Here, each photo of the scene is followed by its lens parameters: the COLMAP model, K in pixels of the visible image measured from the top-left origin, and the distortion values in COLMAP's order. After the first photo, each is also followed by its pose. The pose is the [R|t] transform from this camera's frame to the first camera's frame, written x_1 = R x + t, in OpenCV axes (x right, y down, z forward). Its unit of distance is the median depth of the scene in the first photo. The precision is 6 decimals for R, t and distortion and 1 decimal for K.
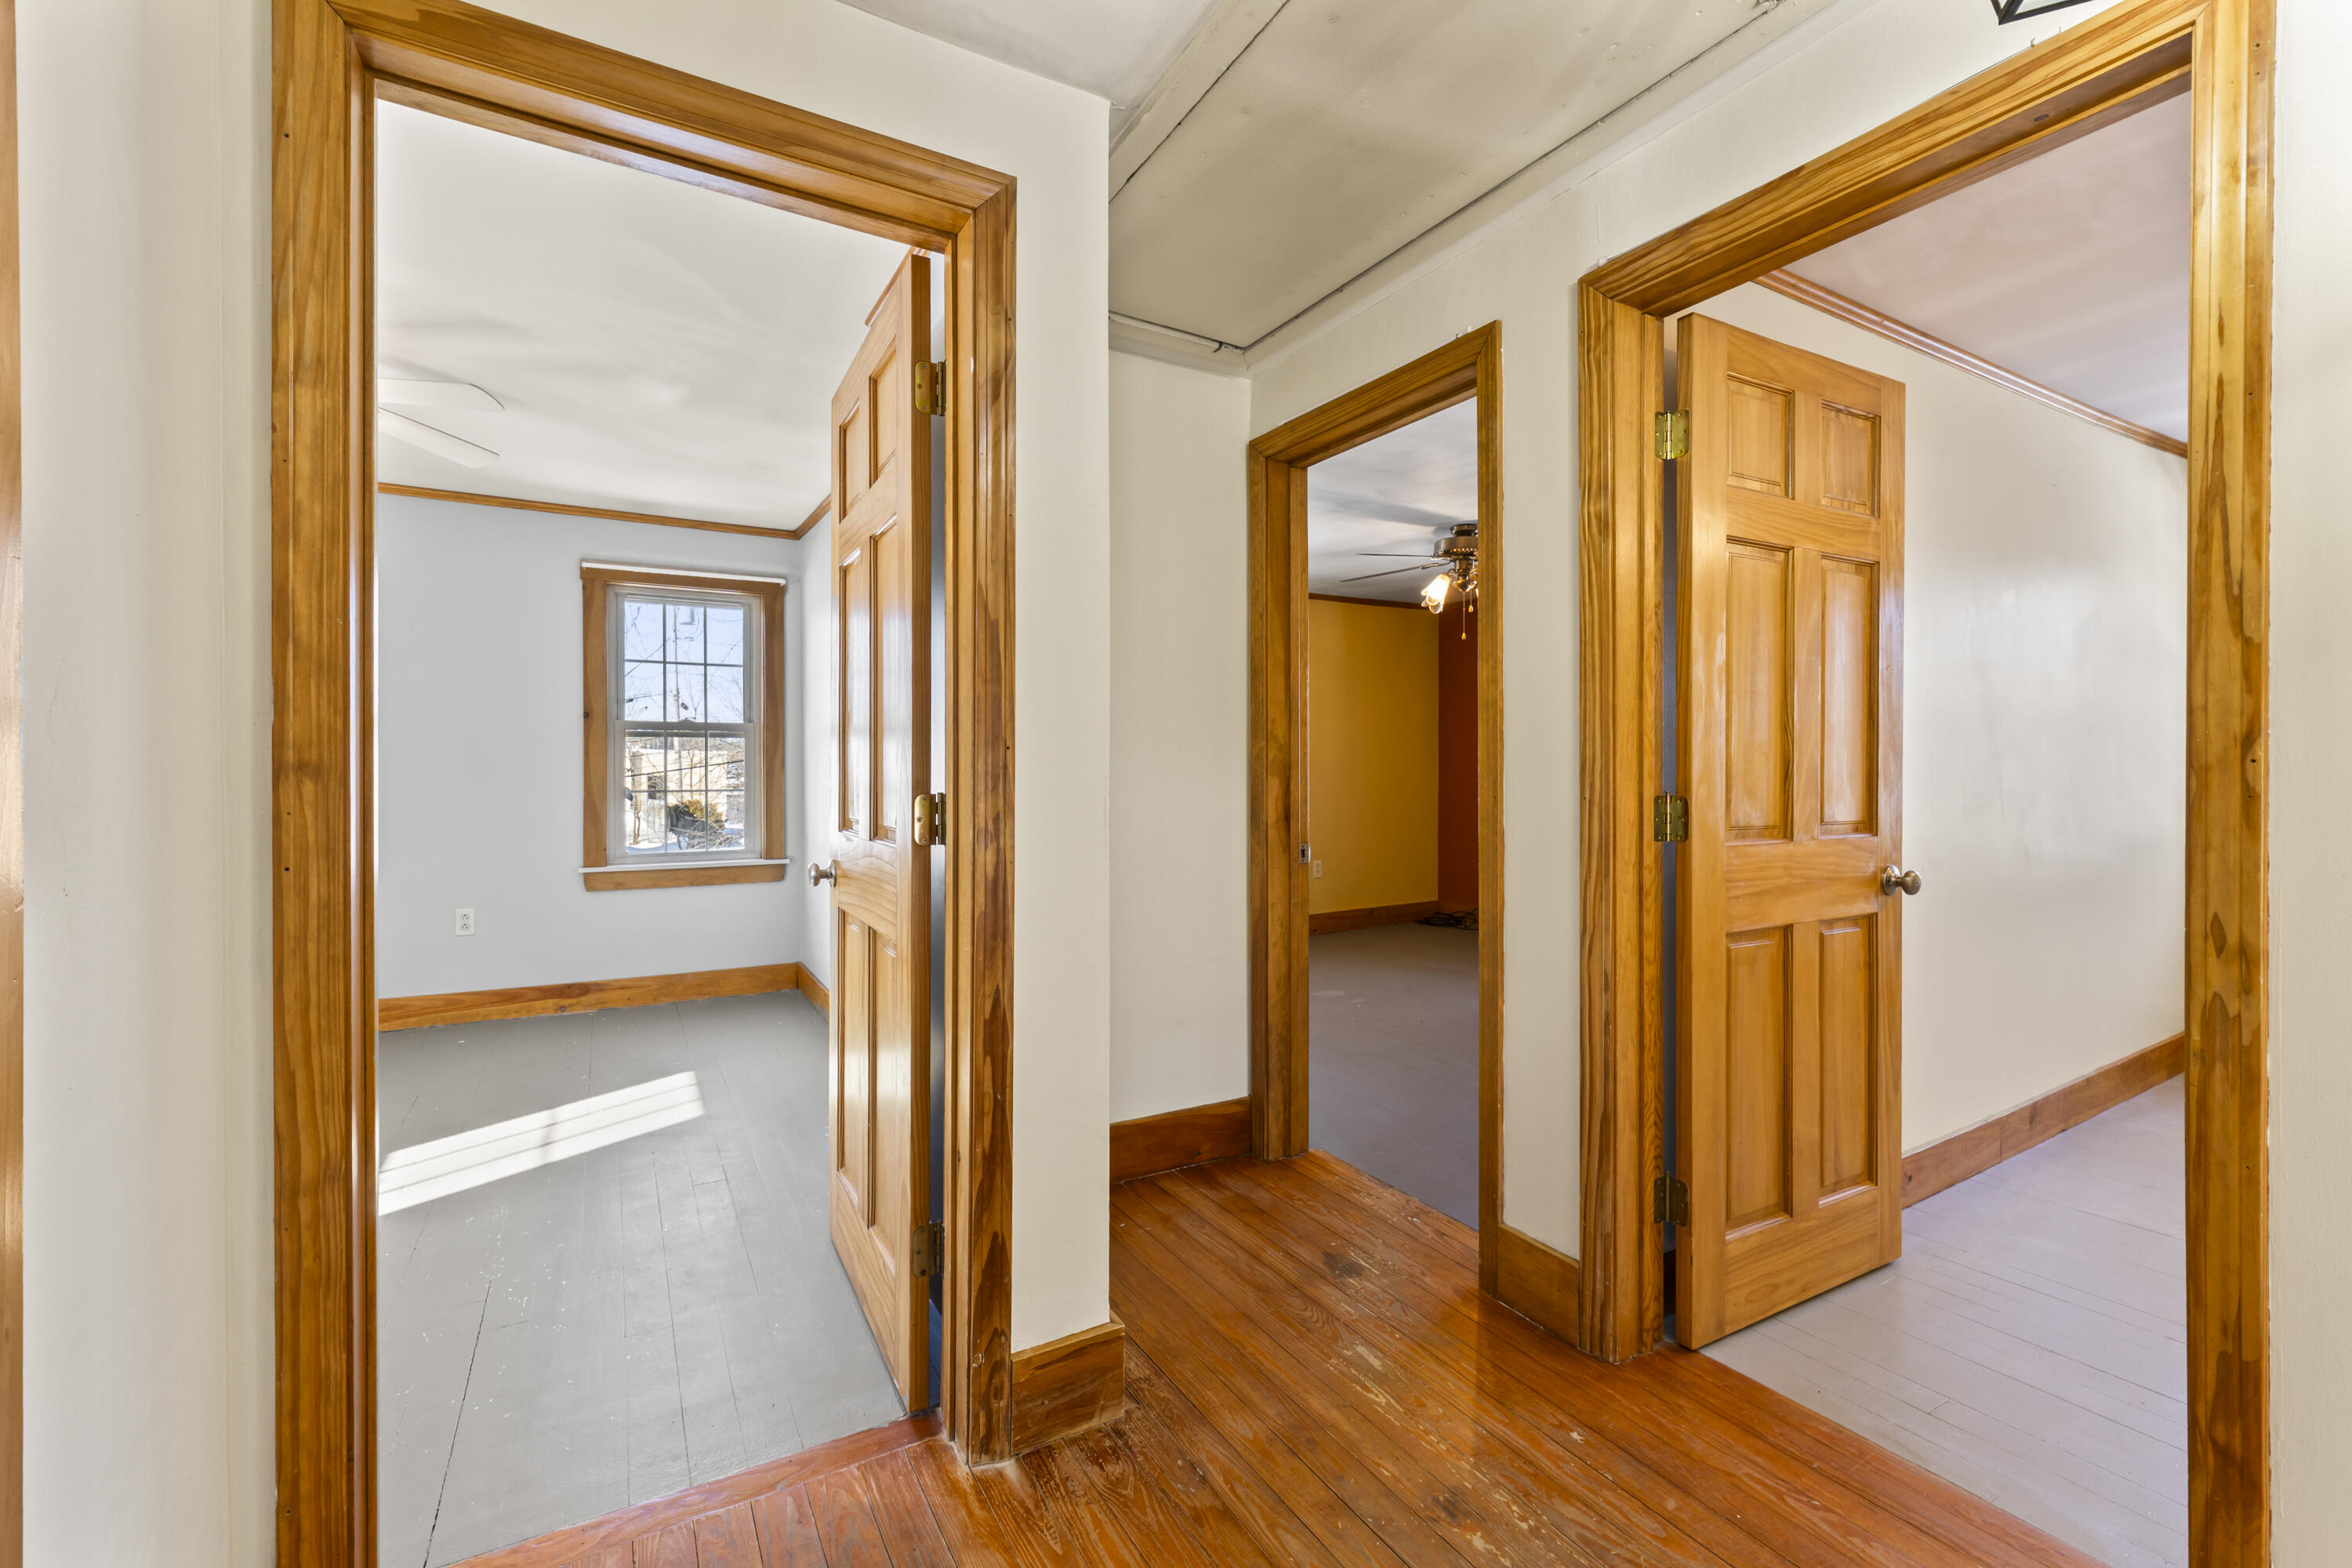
lens RADIAL K [[984.4, 0, 1166.7], [0, 984.4, 774.4], [0, 0, 1]] dist [-0.008661, 0.000104]
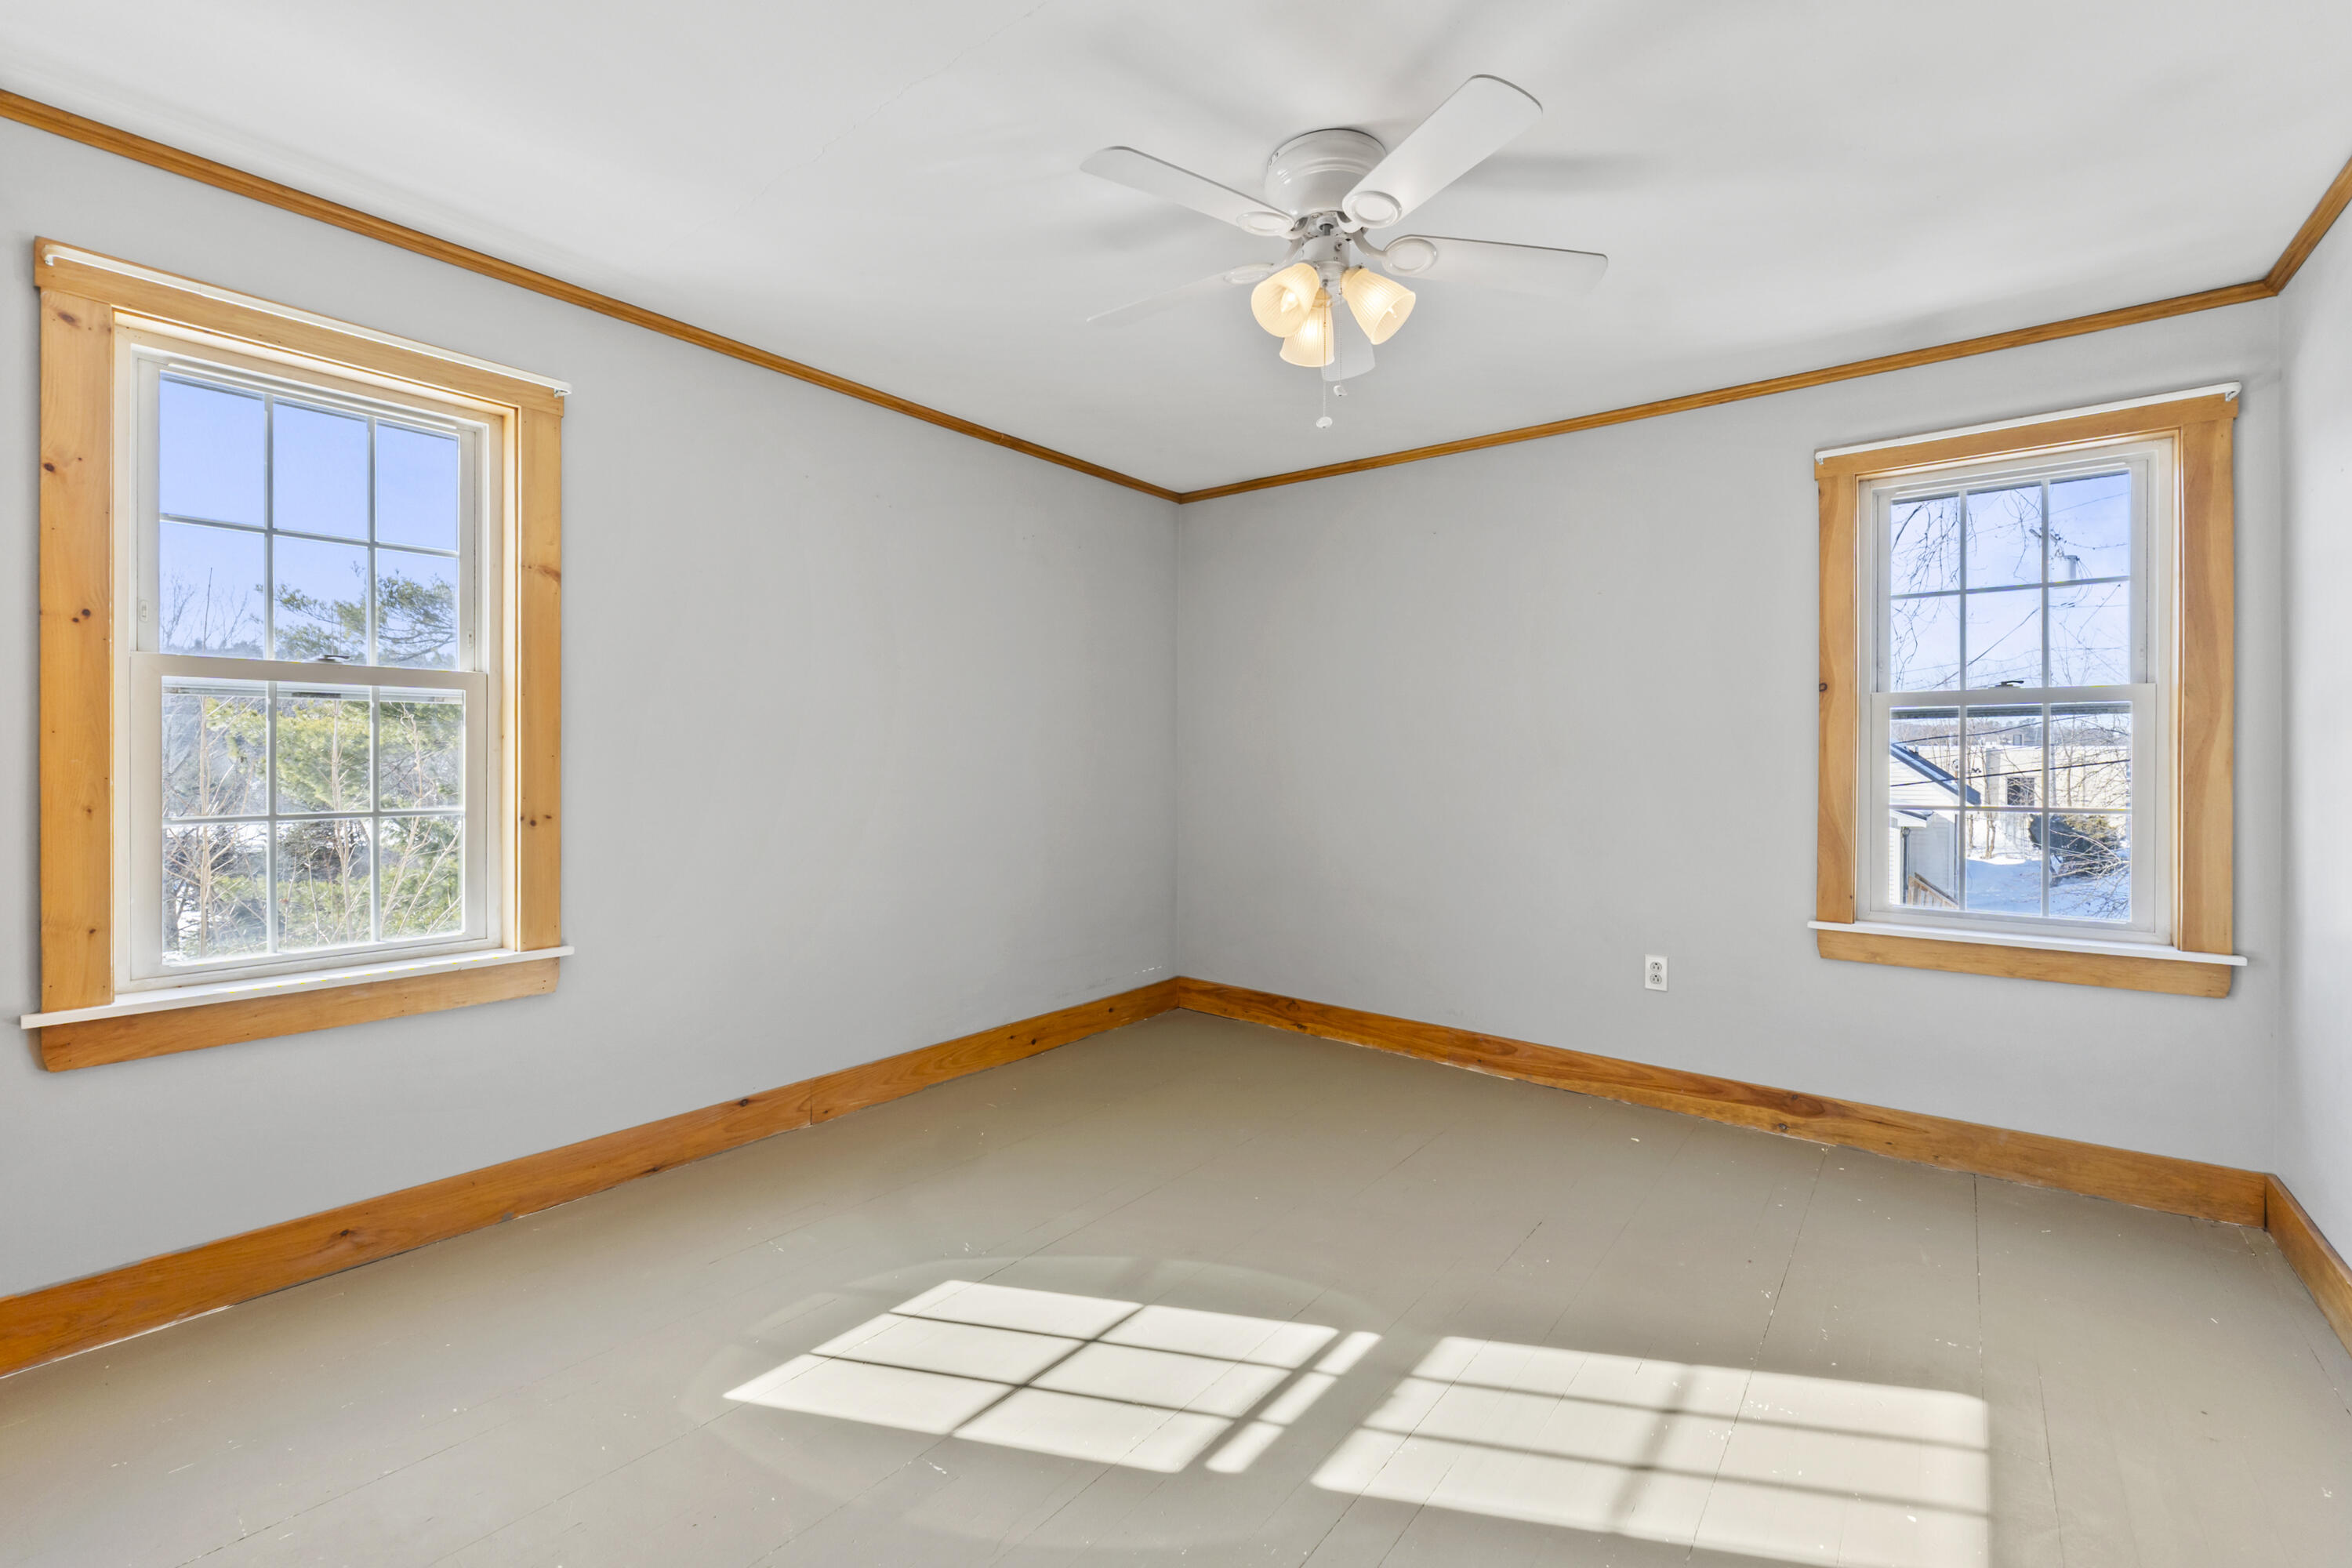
lens RADIAL K [[984.4, 0, 1175.5], [0, 984.4, 768.0], [0, 0, 1]] dist [-0.008661, 0.000104]
pose [[0.371728, 0.001134, -0.928341, -0.144761], [-0.009243, 0.999954, -0.002480, -0.001701], [0.928296, 0.009502, 0.371721, 0.354361]]
